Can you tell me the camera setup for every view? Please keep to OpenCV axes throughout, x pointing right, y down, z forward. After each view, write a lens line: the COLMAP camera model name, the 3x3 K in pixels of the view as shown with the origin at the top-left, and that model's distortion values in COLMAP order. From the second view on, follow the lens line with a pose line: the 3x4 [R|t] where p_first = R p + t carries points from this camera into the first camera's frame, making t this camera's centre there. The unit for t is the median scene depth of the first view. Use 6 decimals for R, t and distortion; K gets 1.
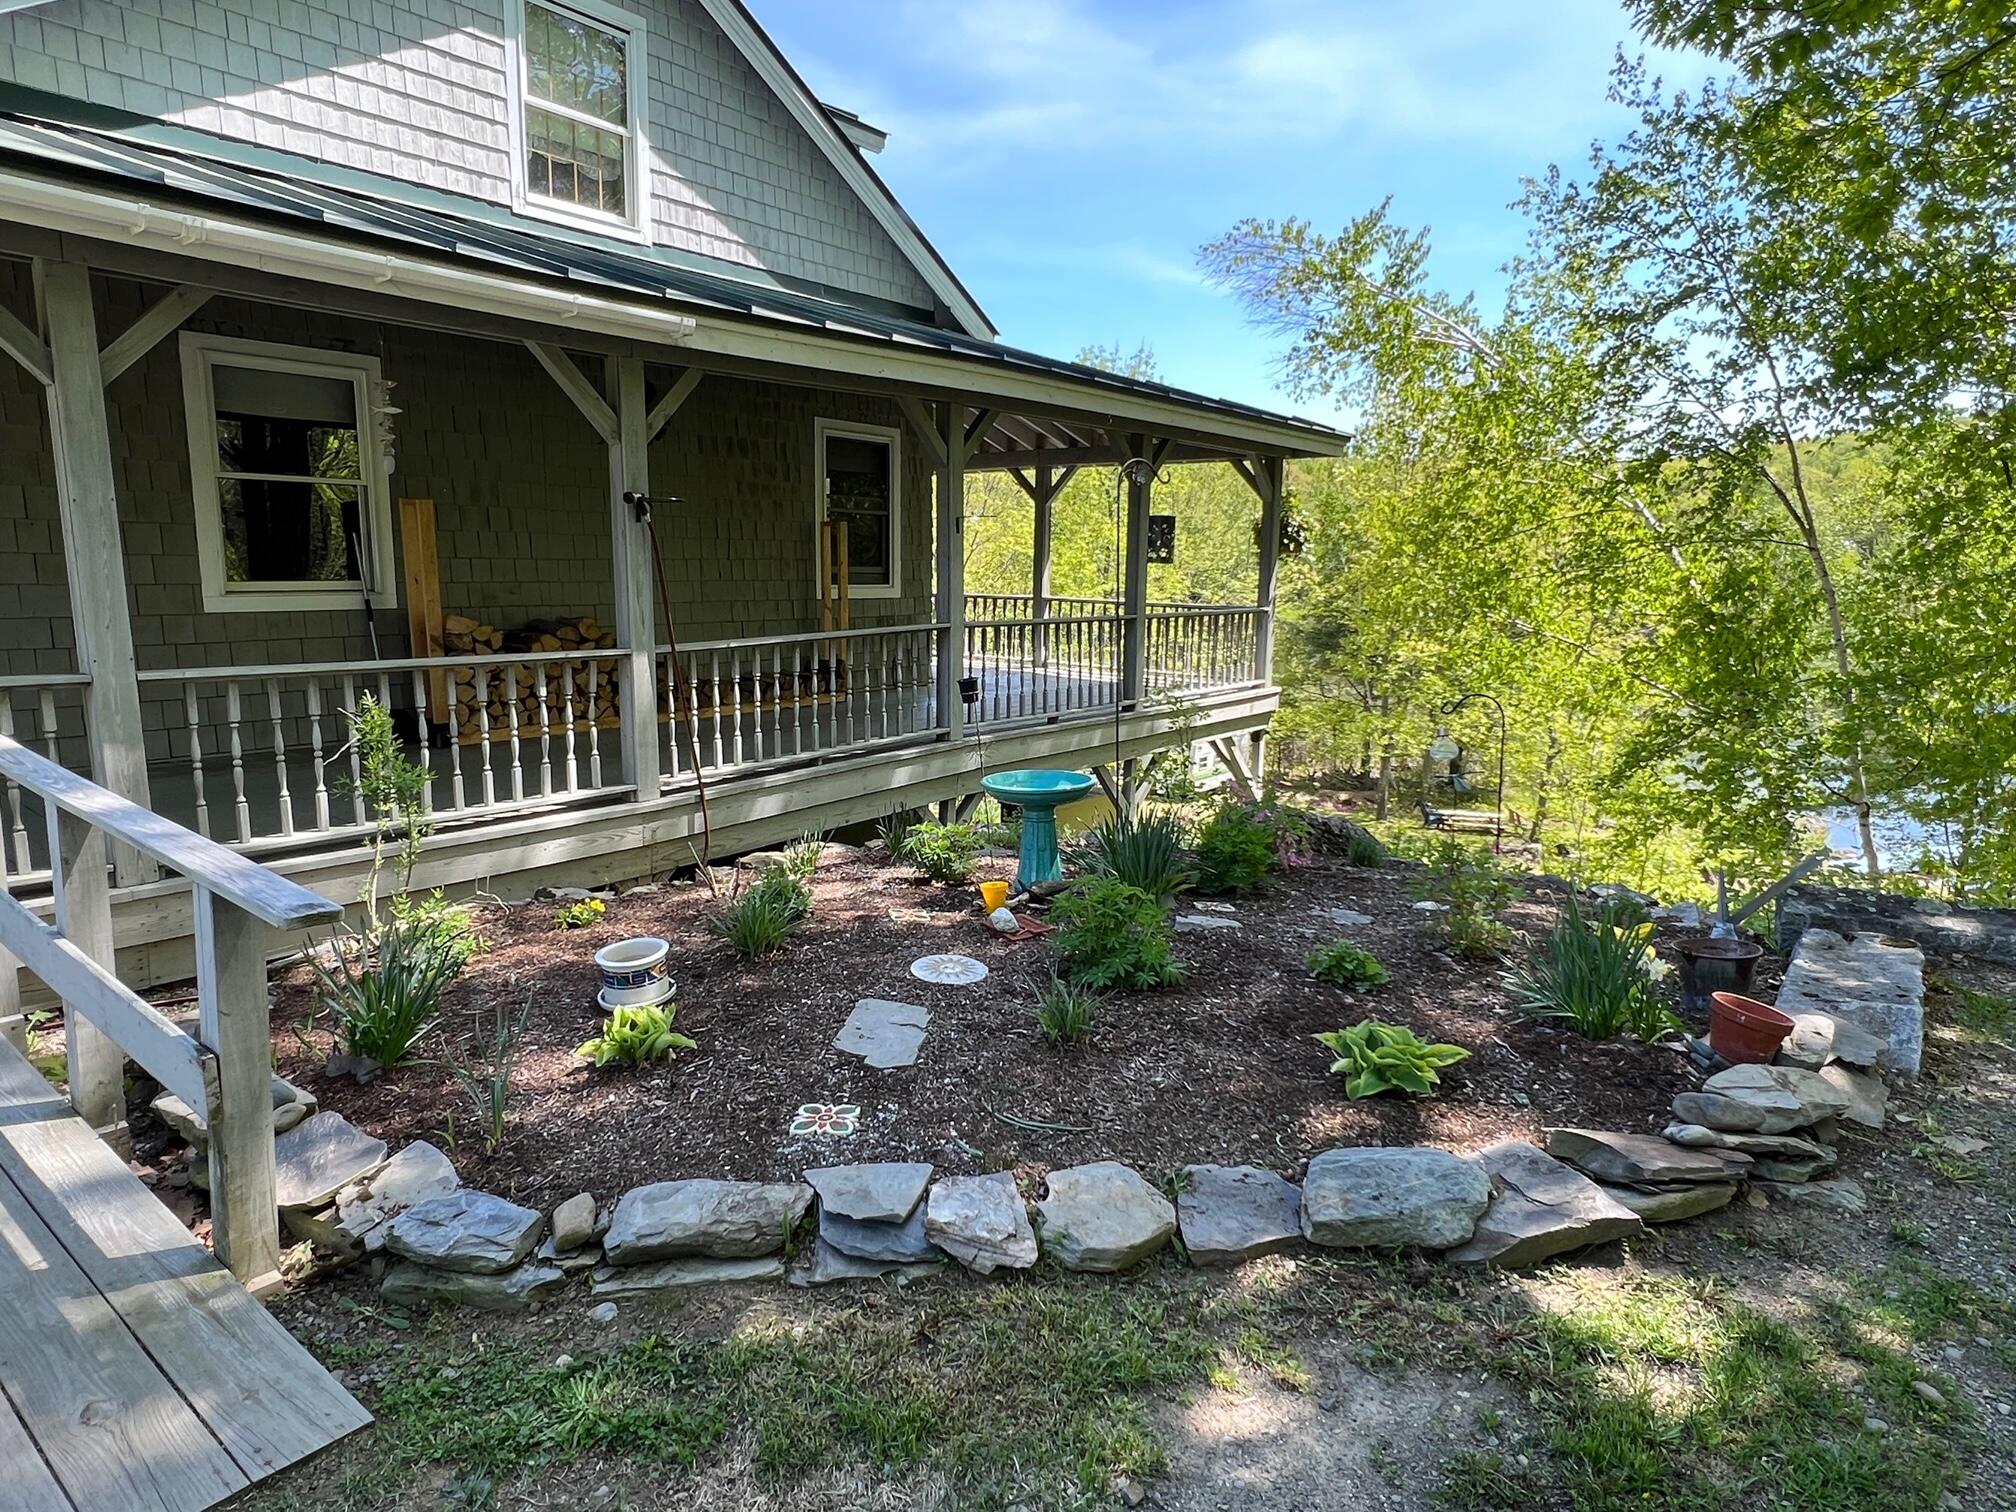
lens RADIAL K [[1201.8, 0, 1007.3], [0, 1201.8, 754.9], [0, 0, 1]] dist [-0.000485, -0.000055]
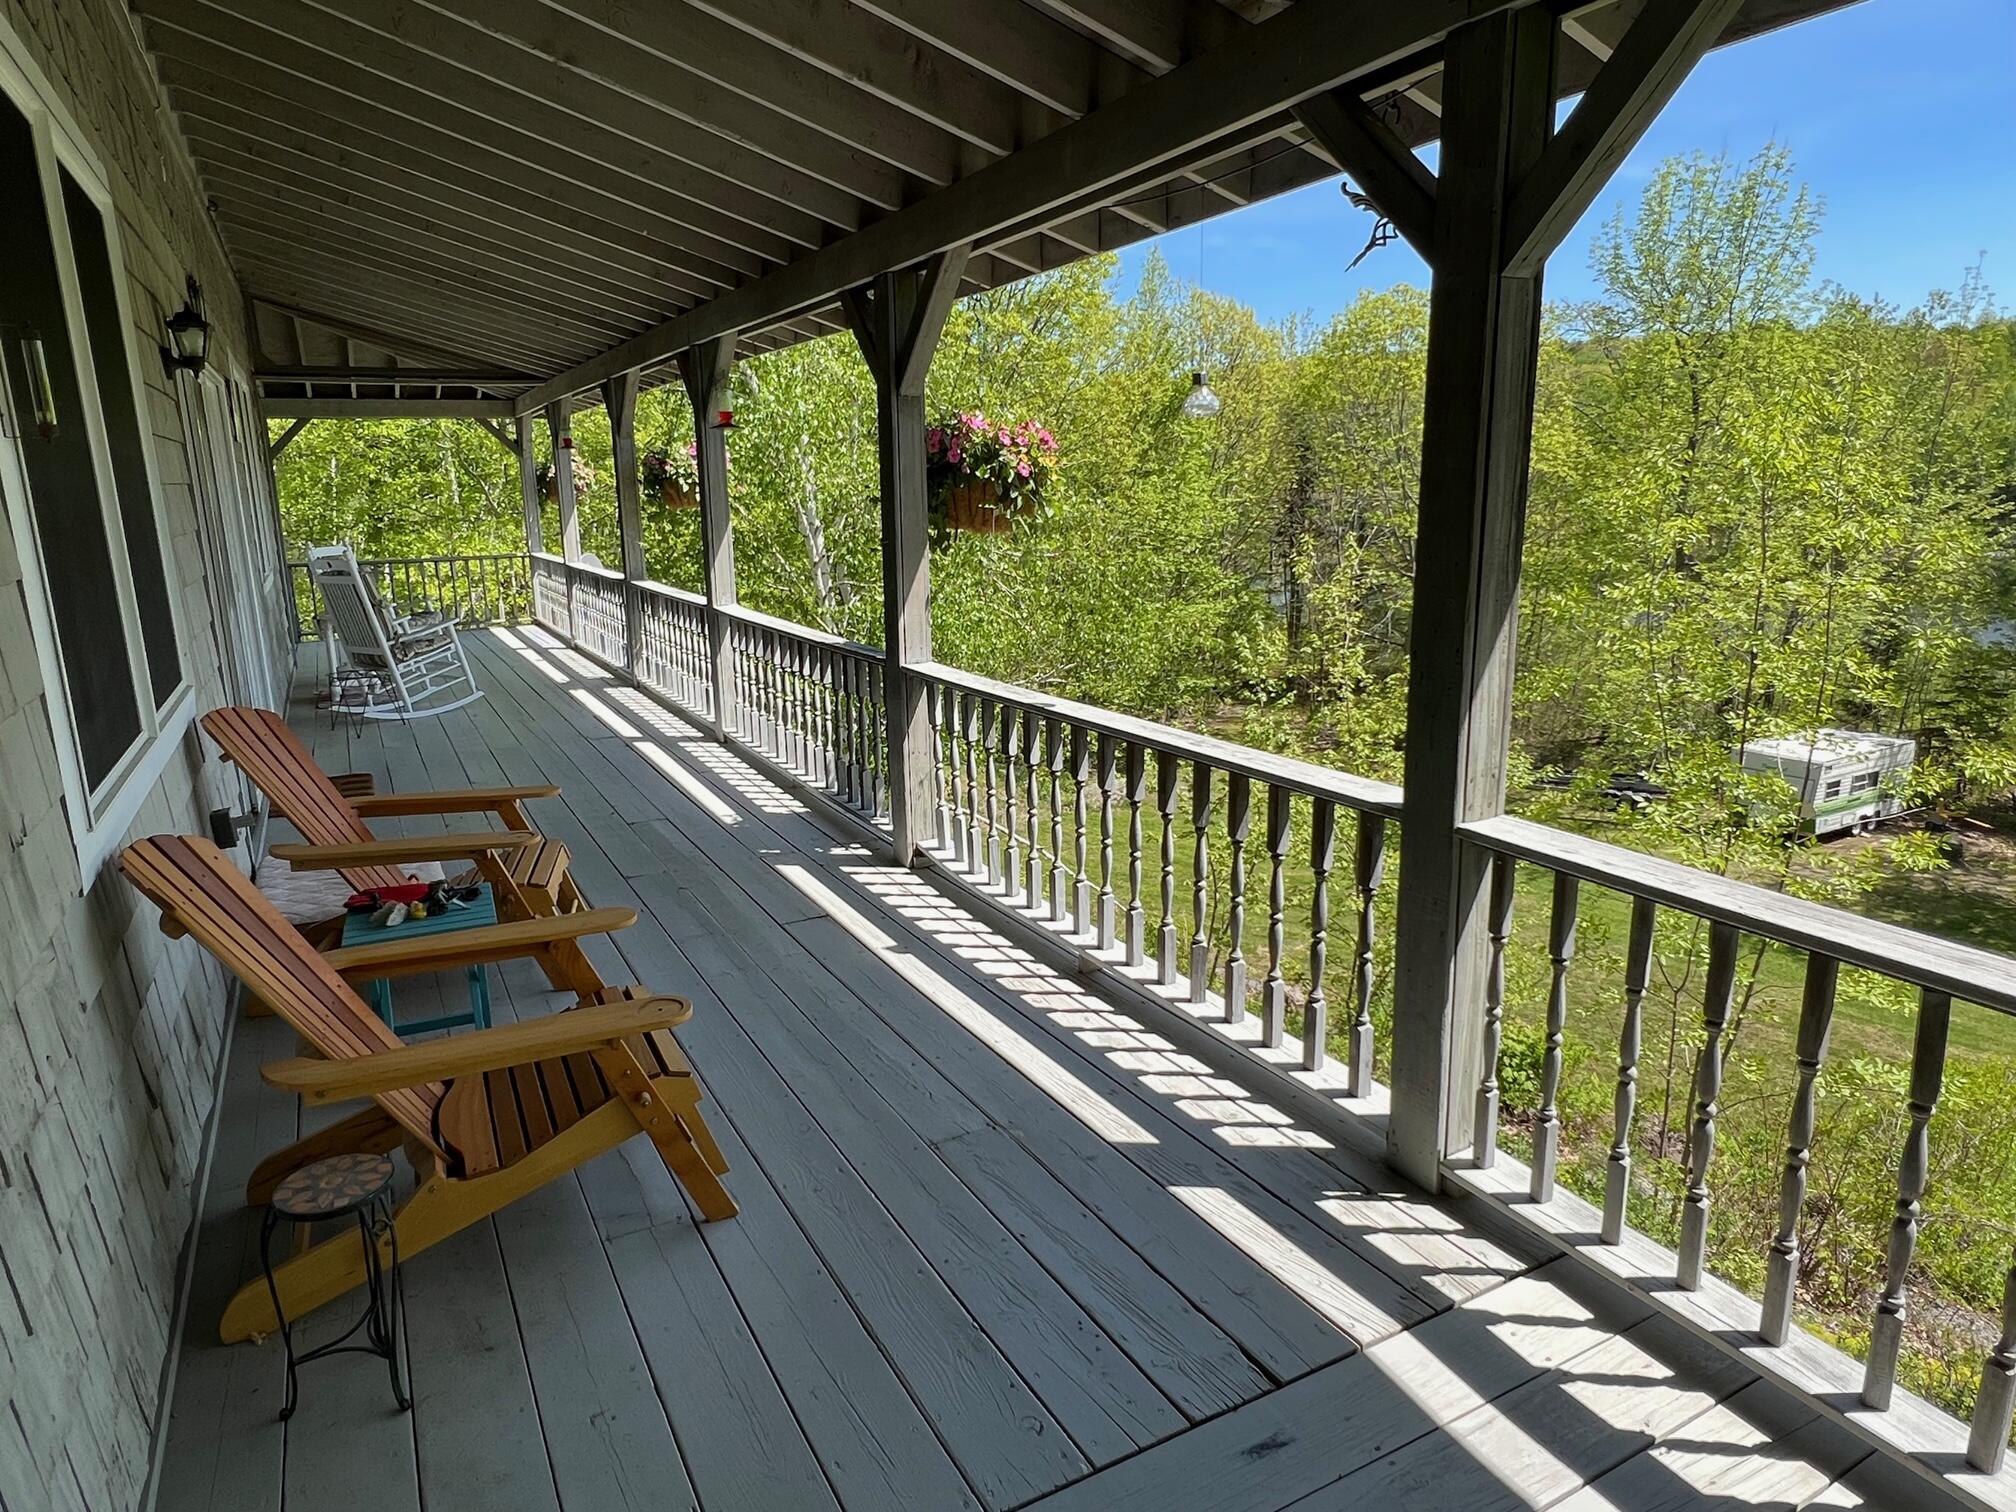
lens RADIAL K [[1201.8, 0, 1008.7], [0, 1201.8, 757.0], [0, 0, 1]] dist [-0.000485, -0.000055]
pose [[0.917975, 0.063693, -0.391490, 0.036739], [-0.038164, 0.996627, 0.072657, -0.151639], [0.394797, -0.051756, 0.917309, 0.806482]]
